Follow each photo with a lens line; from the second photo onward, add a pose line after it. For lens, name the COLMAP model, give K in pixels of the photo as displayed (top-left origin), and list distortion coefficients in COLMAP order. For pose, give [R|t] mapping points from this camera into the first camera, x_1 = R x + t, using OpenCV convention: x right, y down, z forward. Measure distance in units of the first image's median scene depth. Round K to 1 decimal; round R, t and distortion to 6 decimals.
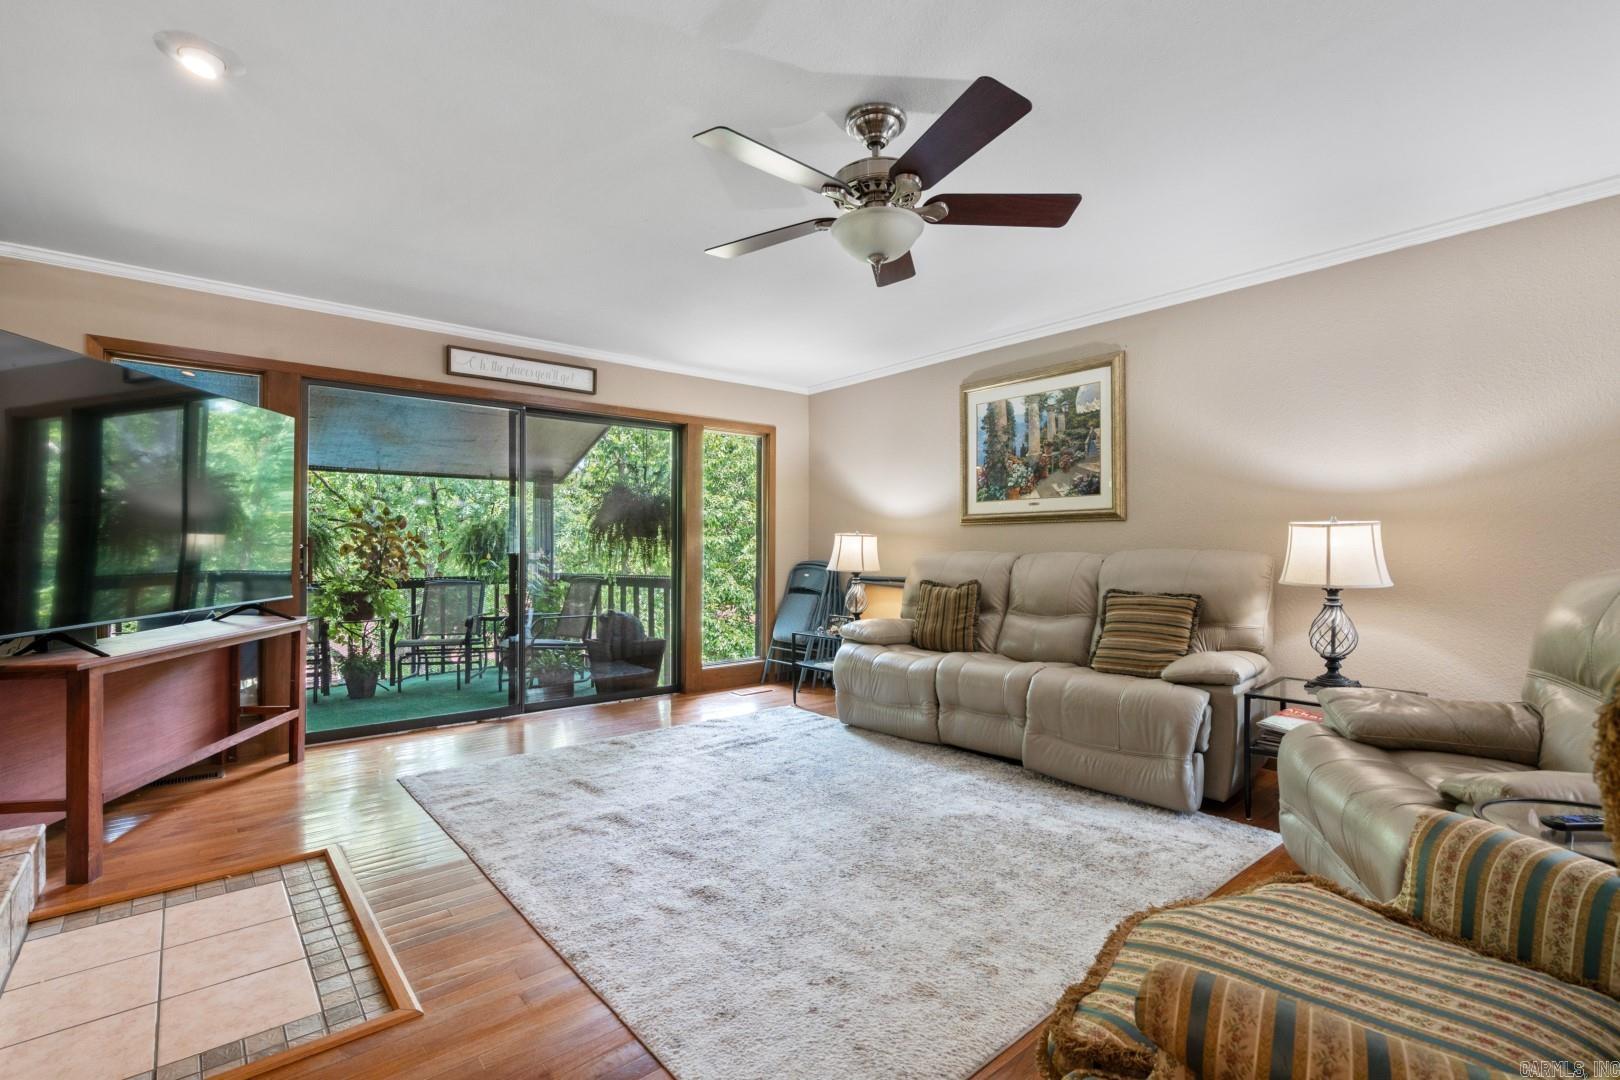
lens RADIAL K [[724.1, 0, 811.0], [0, 724.1, 565.0], [0, 0, 1]] dist [0.002414, 0.000431]
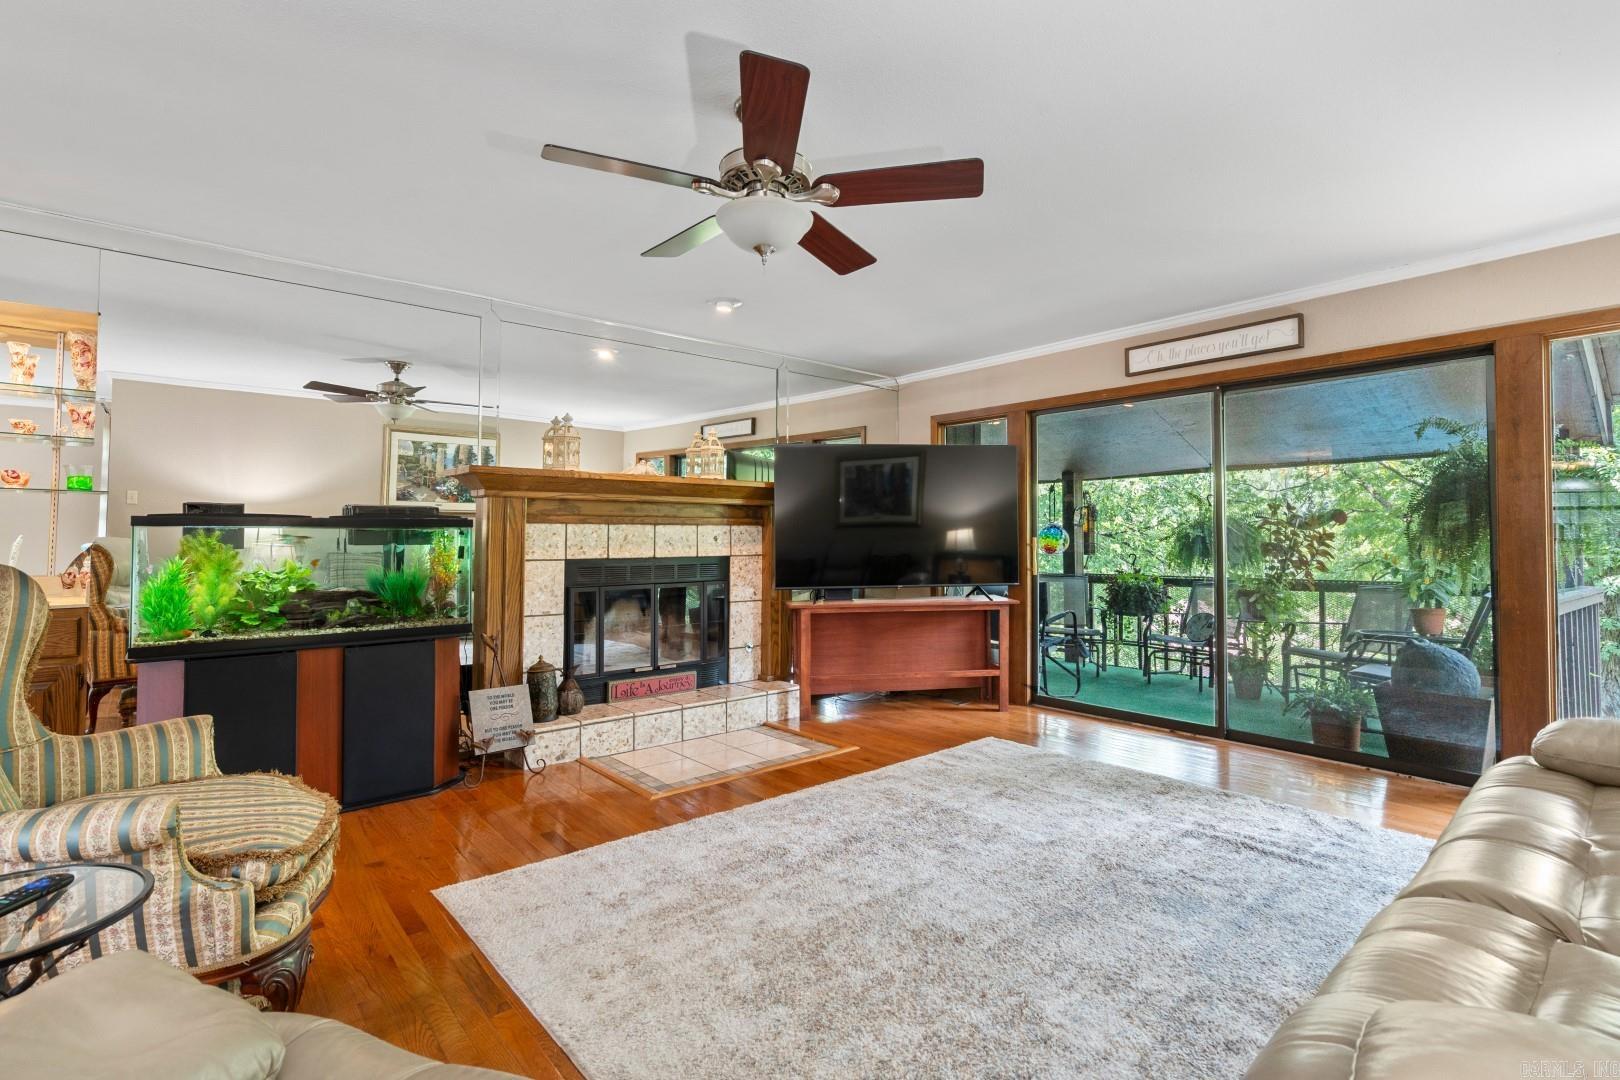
lens RADIAL K [[760.9, 0, 804.0], [0, 760.9, 533.4], [0, 0, 1]] dist [-0.001049, 0.000109]
pose [[0.009912, -0.008826, -0.999912, 0.610722], [-0.024945, 0.999648, -0.009071, -0.023522], [0.999640, 0.025033, 0.009688, 0.584830]]
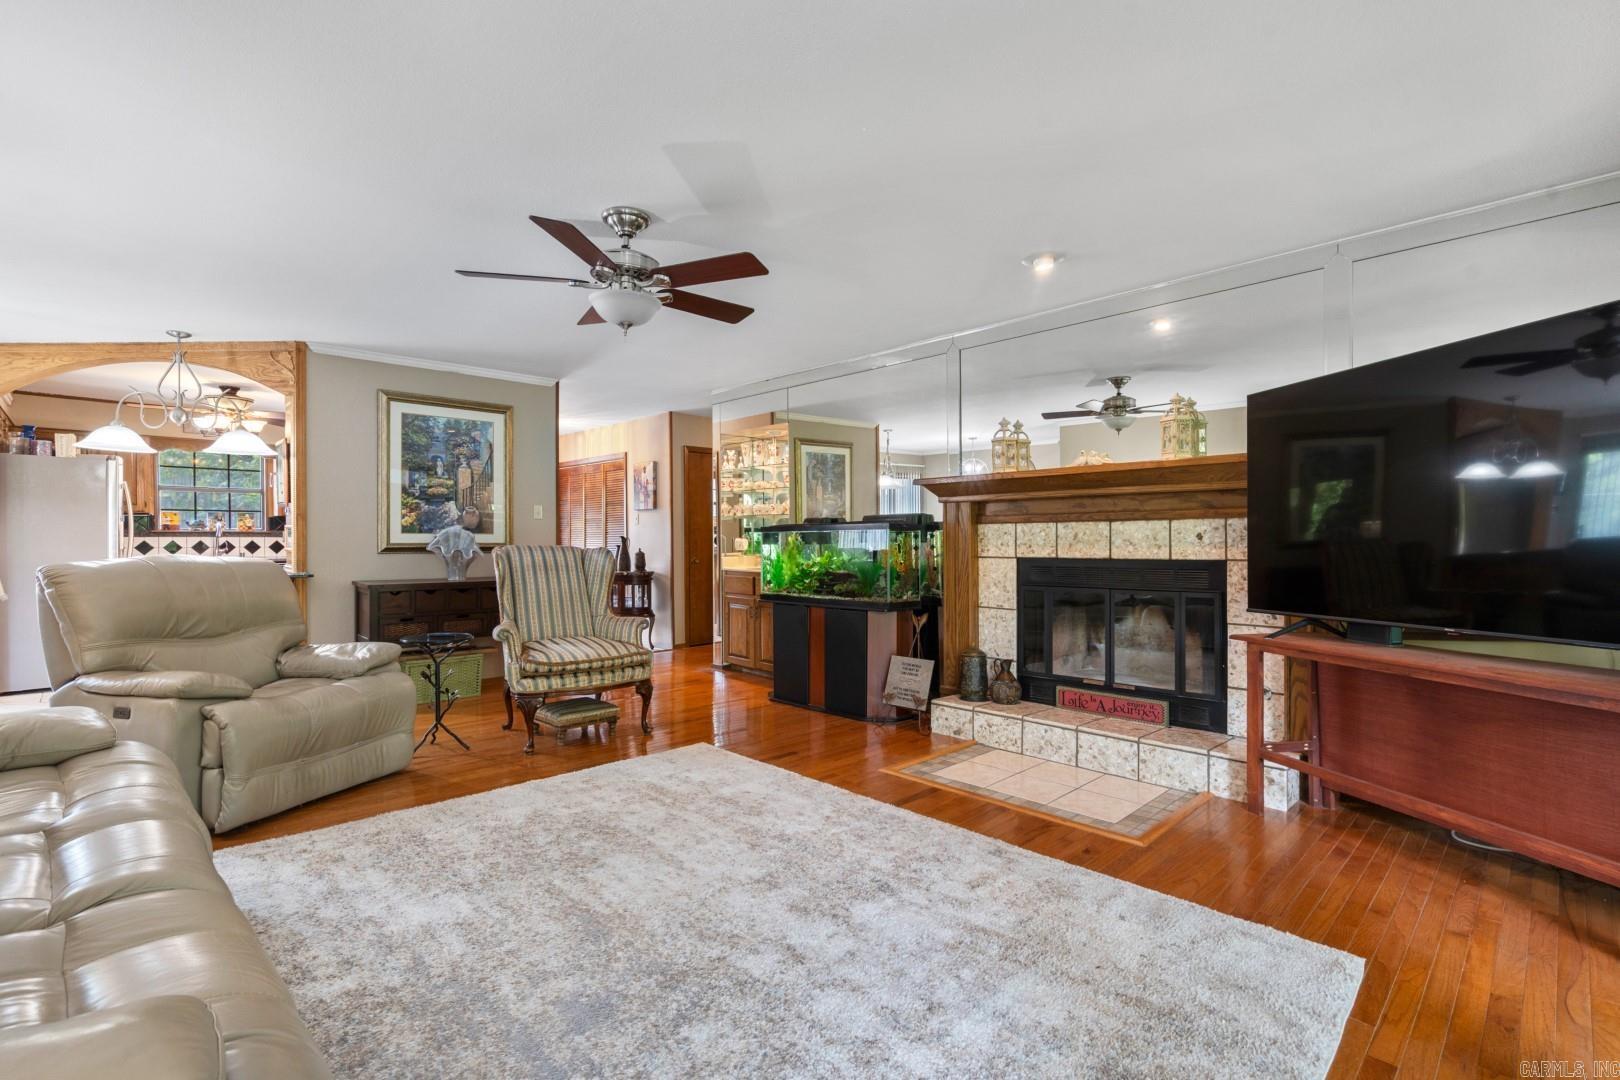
lens RADIAL K [[749.2, 0, 810.0], [0, 749.2, 540.0], [0, 0, 1]] dist [0.001435, 0.000322]
pose [[-0.997158, -0.000424, -0.075344, -0.080315], [-0.002179, 0.999728, 0.023206, -0.038876], [0.075314, 0.023304, -0.996888, 1.342512]]
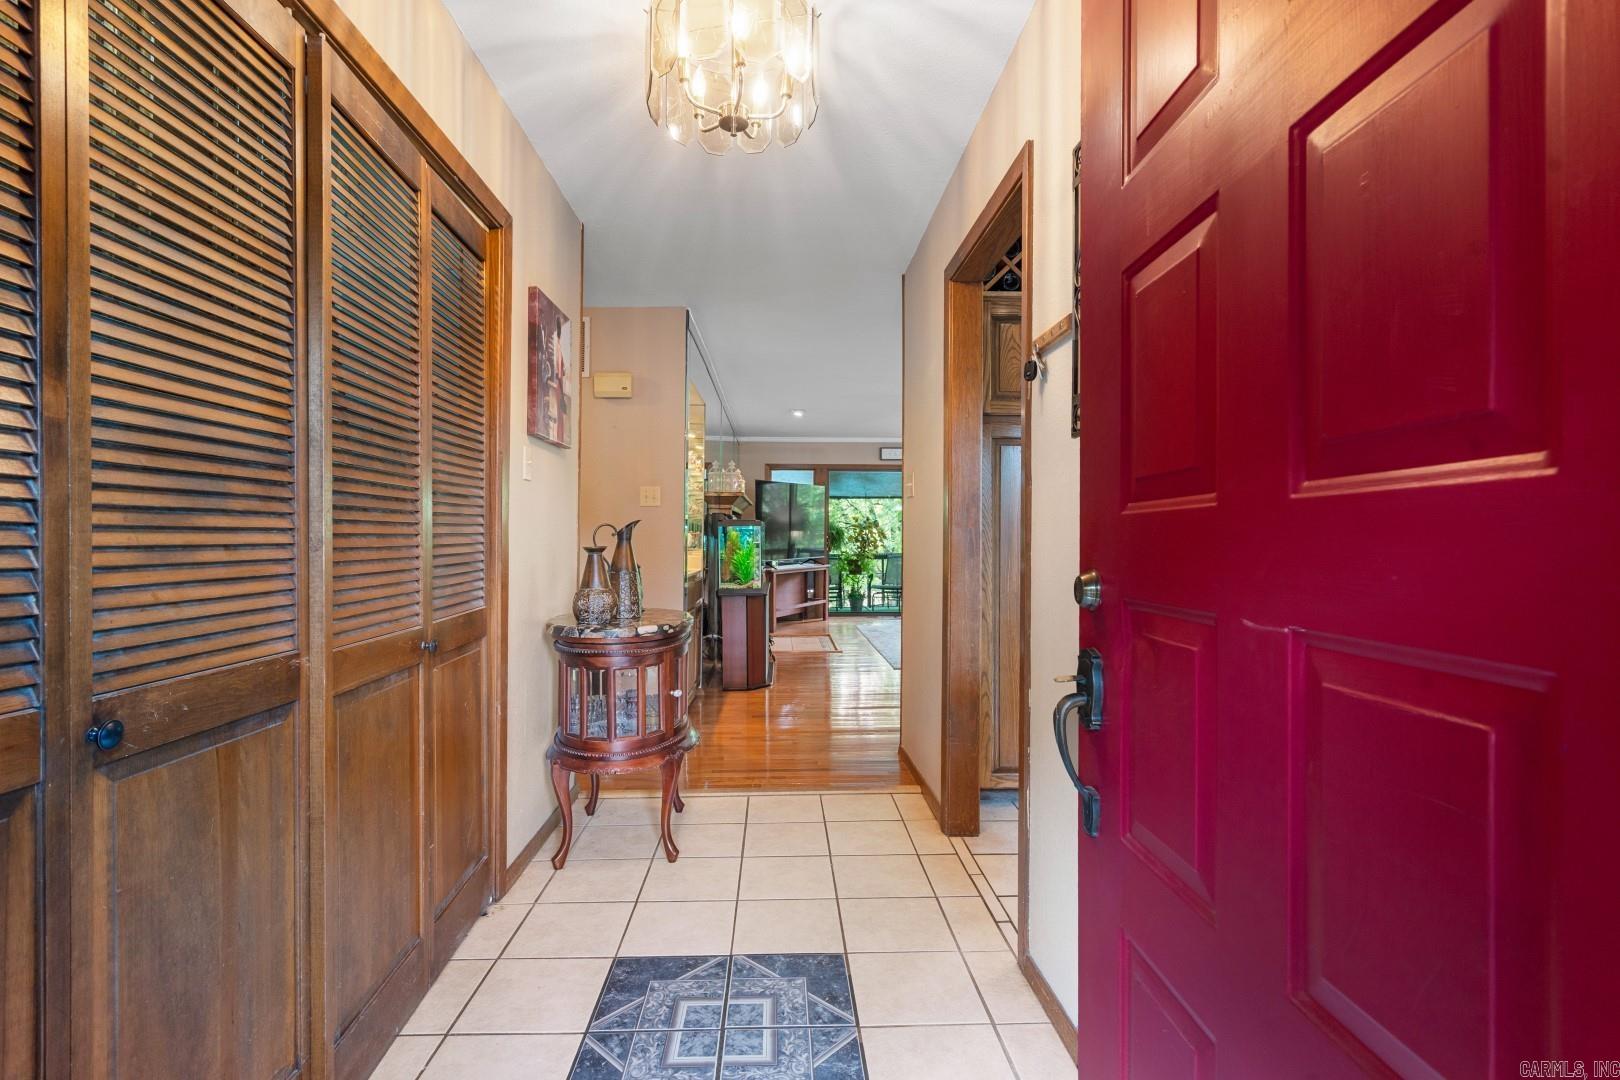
lens RADIAL K [[736.8, 0, 804.1], [0, 736.8, 541.0], [0, 0, 1]] dist [-0.002022, 0.000177]
pose [[0.780145, -0.003771, -0.625588, 0.829931], [-0.012266, 0.999697, -0.021323, 0.049004], [0.625479, 0.024309, 0.779862, -1.041499]]
